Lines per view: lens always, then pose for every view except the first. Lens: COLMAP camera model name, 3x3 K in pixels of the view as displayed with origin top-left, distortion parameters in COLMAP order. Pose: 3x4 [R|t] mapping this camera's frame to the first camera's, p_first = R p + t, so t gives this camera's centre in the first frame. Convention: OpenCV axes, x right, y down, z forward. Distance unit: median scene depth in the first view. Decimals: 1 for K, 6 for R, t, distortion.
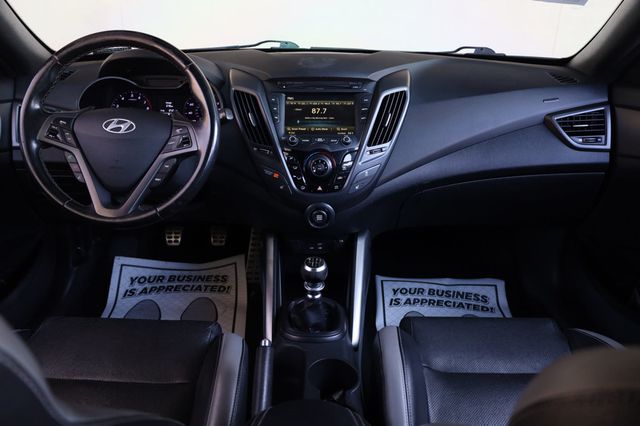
lens RADIAL K [[497.3, 0, 322.8], [0, 497.3, 214.4], [0, 0, 1]] dist [0.002785, 0.005226]
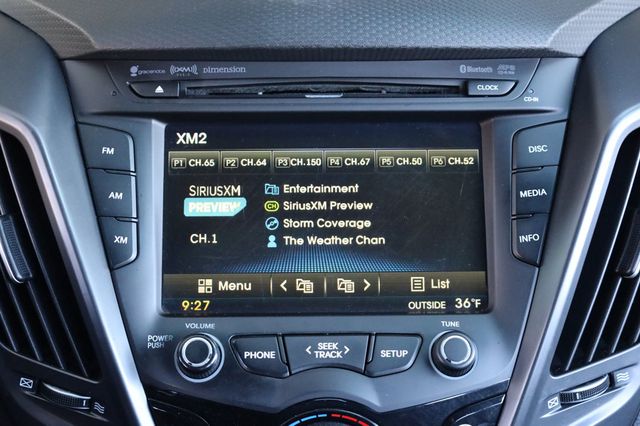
lens RADIAL K [[1048.5, 0, 318.9], [0, 1048.5, 212.0], [0, 0, 1]] dist [-0.007092, 0.000000]
pose [[0.999890, -0.010321, 0.010651, -0.013373], [0.010254, 0.999927, 0.006339, -0.205550], [-0.010716, -0.006229, 0.999923, 0.542405]]
